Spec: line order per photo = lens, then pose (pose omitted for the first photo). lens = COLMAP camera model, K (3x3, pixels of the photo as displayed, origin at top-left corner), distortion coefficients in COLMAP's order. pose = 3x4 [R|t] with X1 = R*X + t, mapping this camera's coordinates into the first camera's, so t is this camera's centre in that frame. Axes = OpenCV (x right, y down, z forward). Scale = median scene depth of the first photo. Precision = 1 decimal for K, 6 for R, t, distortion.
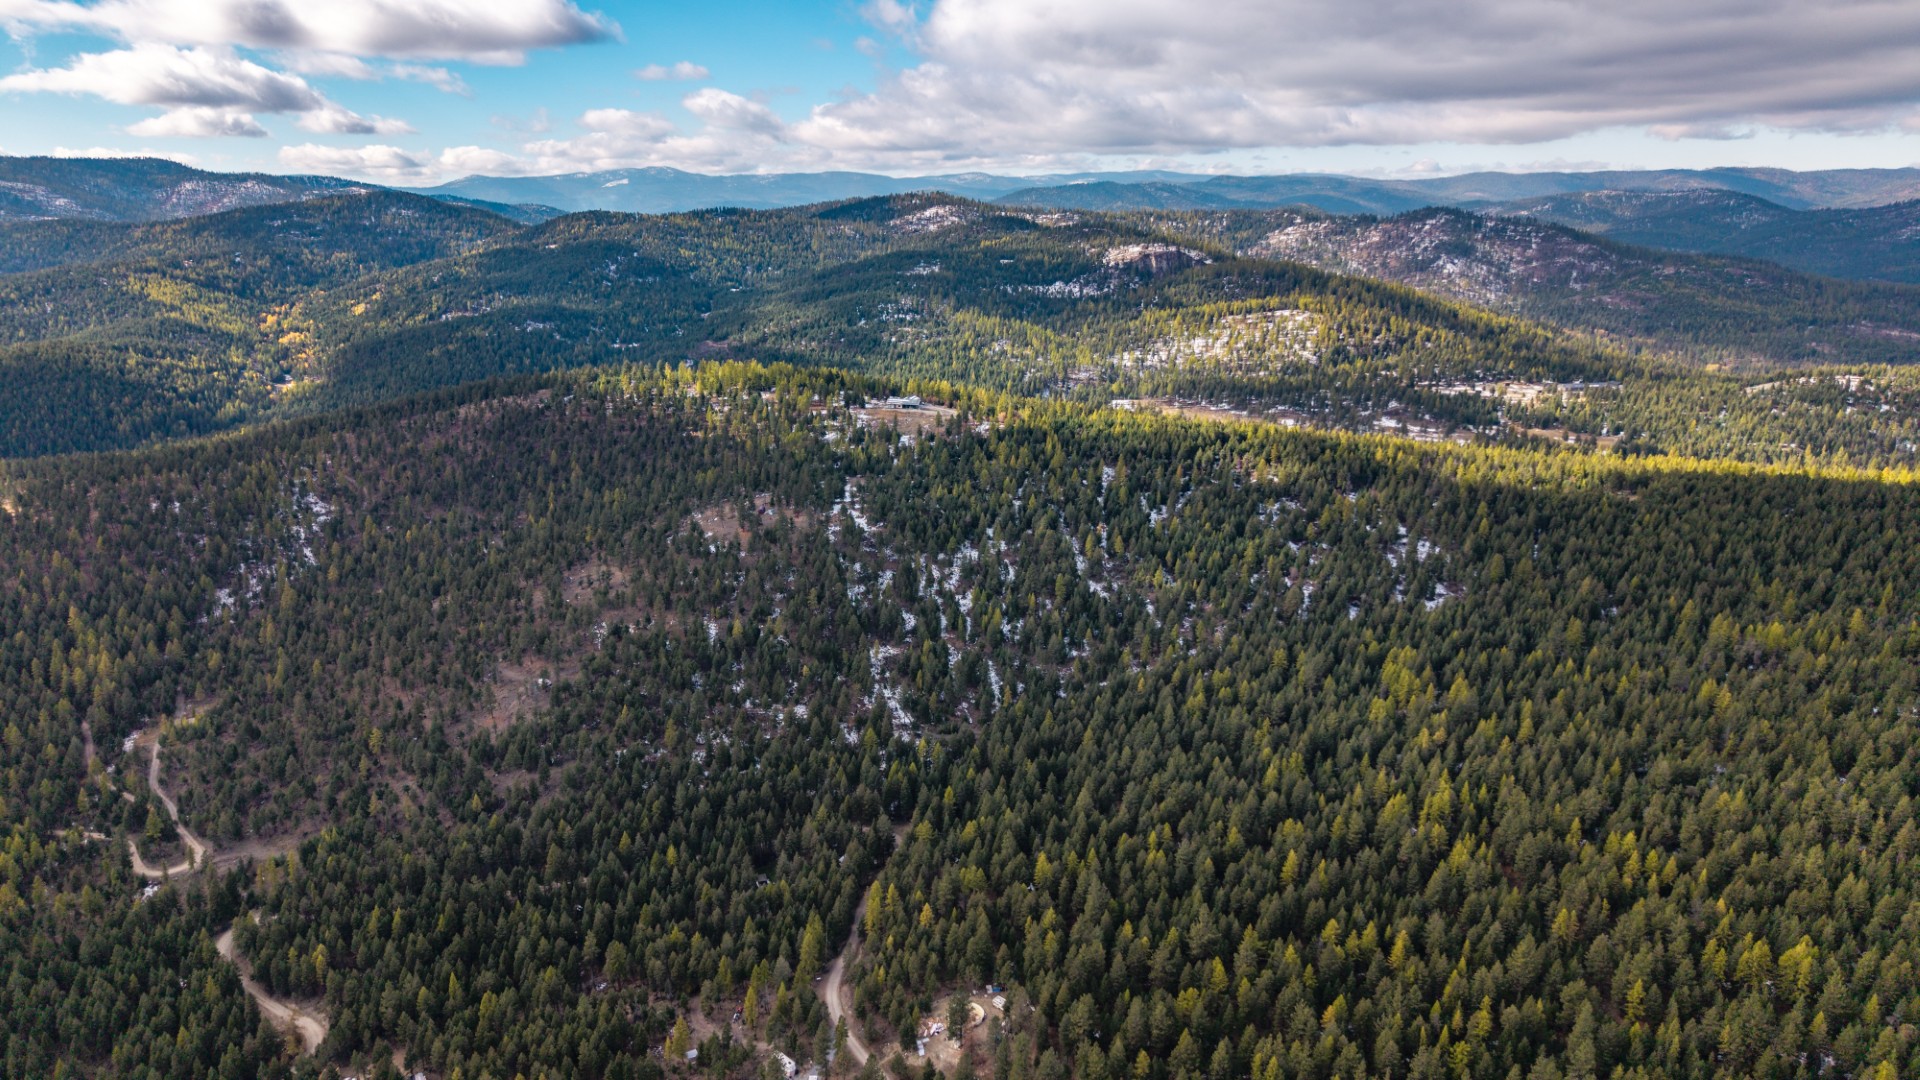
lens RADIAL K [[1365.3, 0, 960.0], [0, 1365.3, 540.0], [0, 0, 1]] dist [-0.003072, -0.038294]
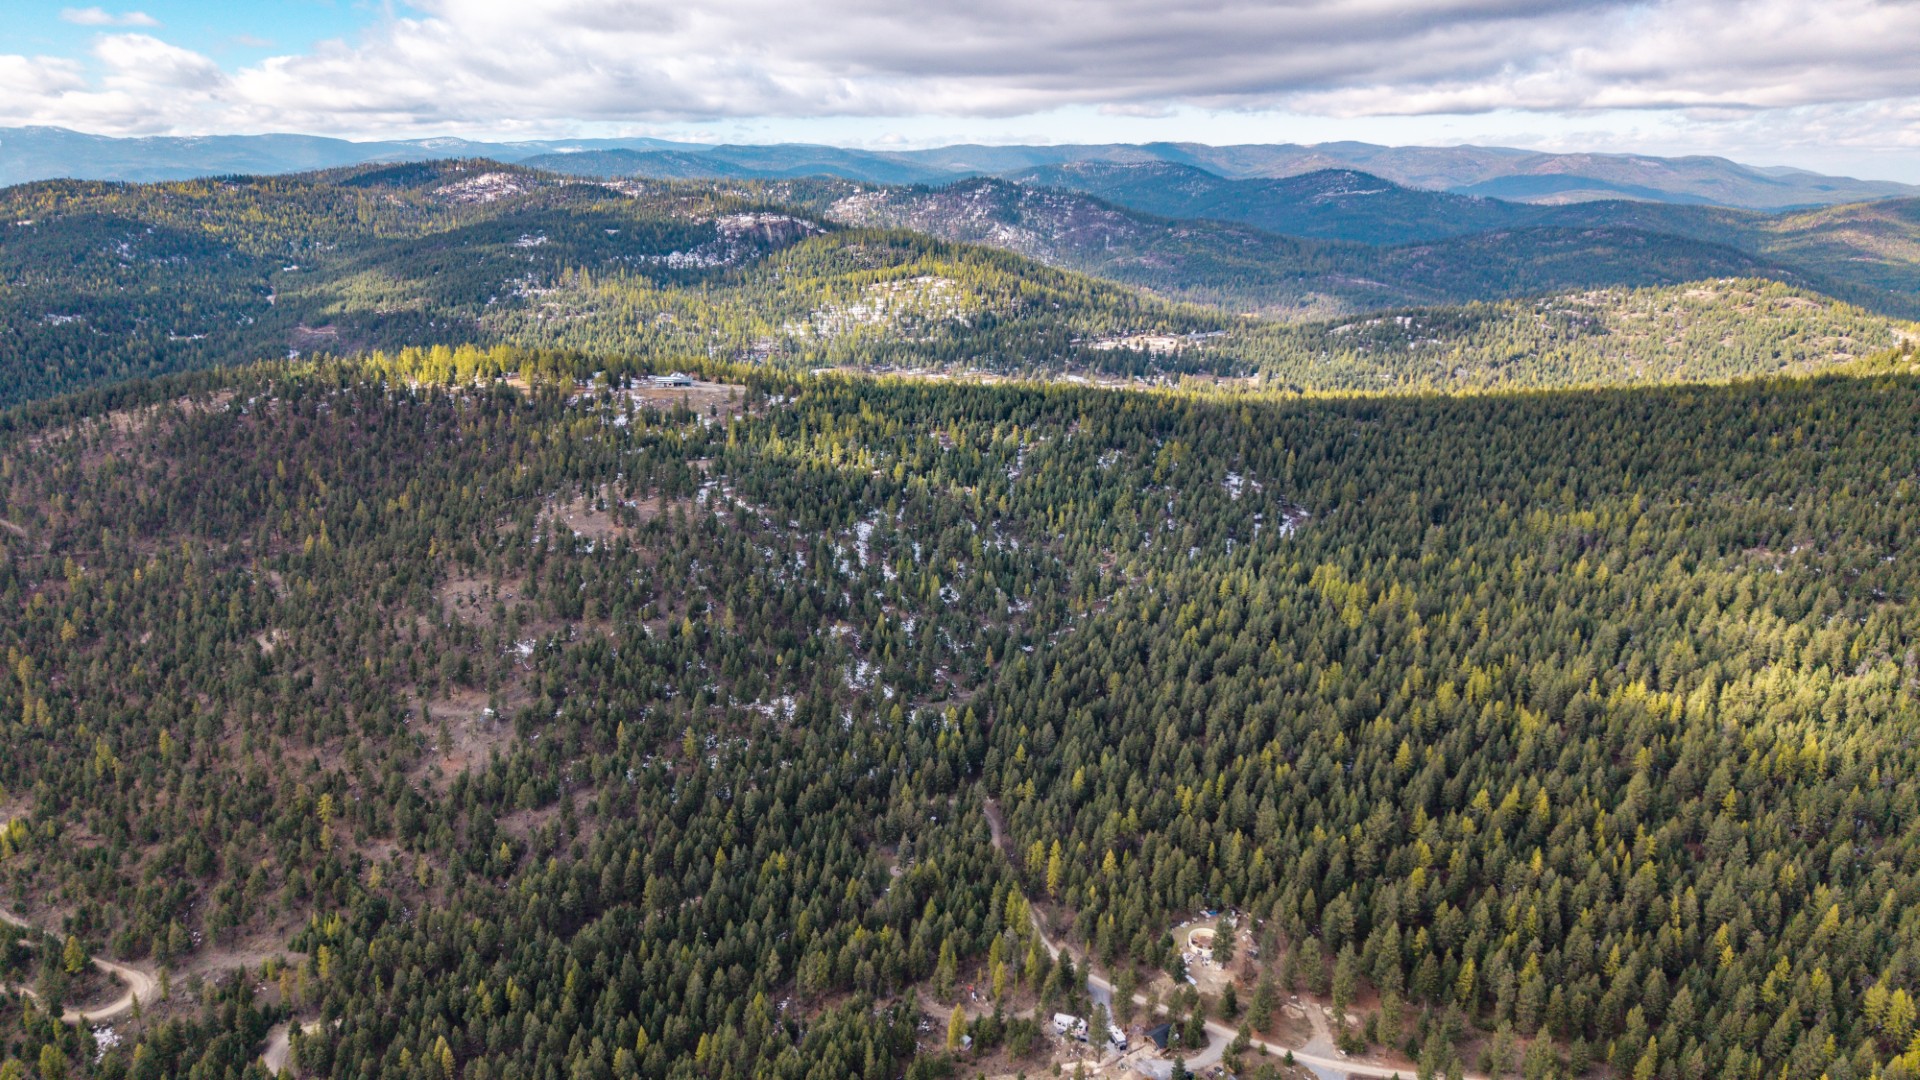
lens RADIAL K [[1339.5, 0, 960.0], [0, 1339.5, 540.0], [0, 0, 1]] dist [0.036172, -0.096219]
pose [[0.911979, -0.100920, 0.397629, -0.115601], [0.090651, 0.994884, 0.044593, -0.006073], [-0.400095, -0.004623, 0.916462, 0.023737]]
